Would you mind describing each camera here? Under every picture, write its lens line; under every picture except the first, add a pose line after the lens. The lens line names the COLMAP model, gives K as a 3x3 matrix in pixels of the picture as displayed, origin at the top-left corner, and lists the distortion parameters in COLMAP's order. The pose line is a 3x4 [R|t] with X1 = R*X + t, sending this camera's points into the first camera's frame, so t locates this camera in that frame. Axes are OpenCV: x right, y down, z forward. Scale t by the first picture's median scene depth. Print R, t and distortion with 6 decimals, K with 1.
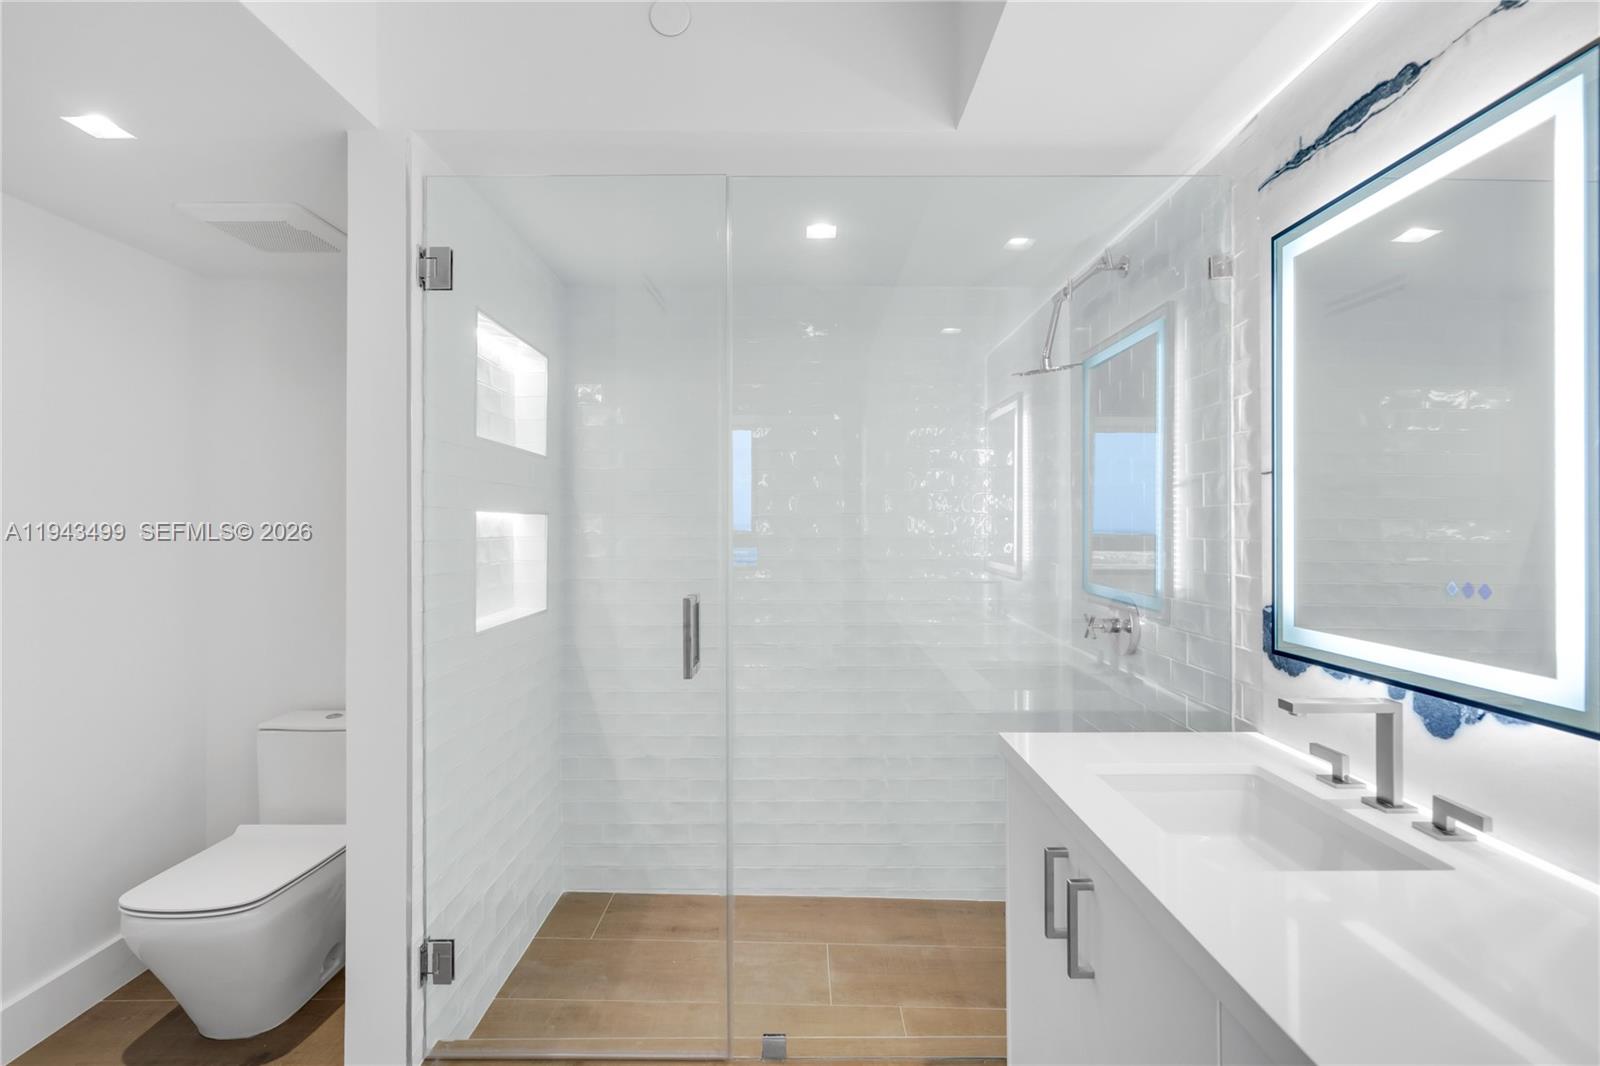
lens RADIAL K [[763.1, 0, 795.0], [0, 763.1, 517.5], [0, 0, 1]] dist [0.001107, 0.000151]
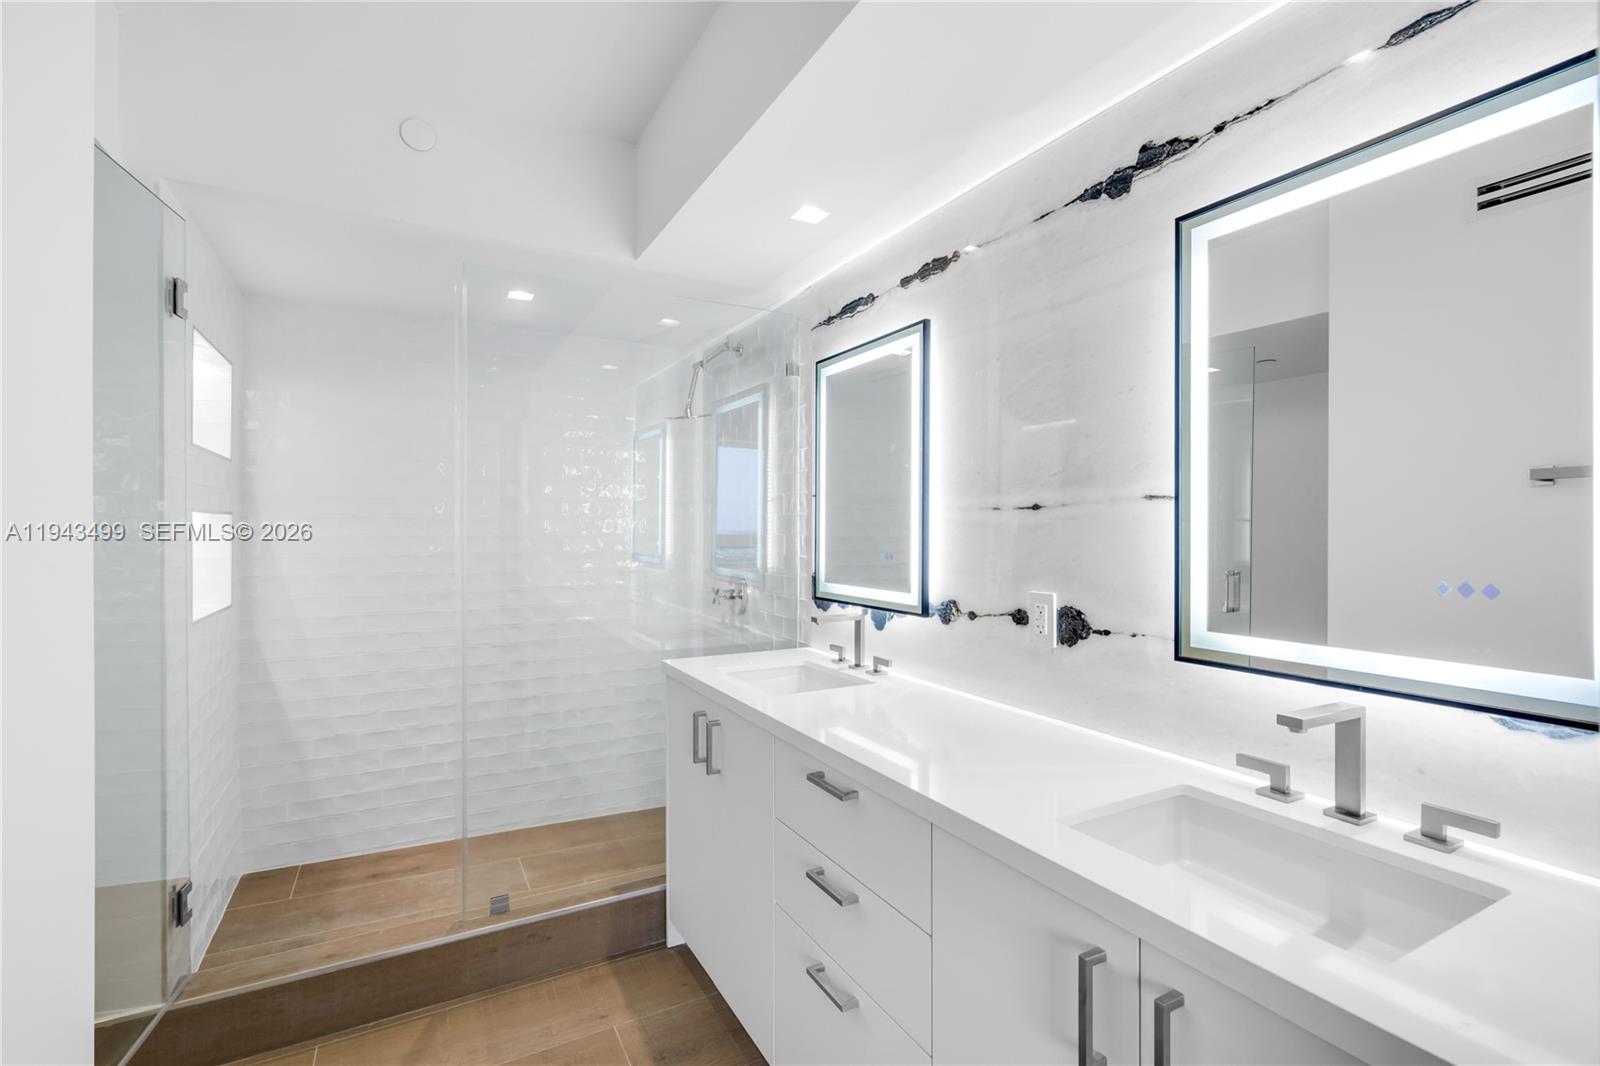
lens RADIAL K [[751.4, 0, 824.0], [0, 751.4, 528.5], [0, 0, 1]] dist [-0.001183, 0.000104]
pose [[0.868988, 0.001028, 0.494832, -0.184880], [-0.006870, 0.999927, 0.009986, -0.001292], [-0.494785, -0.012077, 0.868931, -0.443044]]
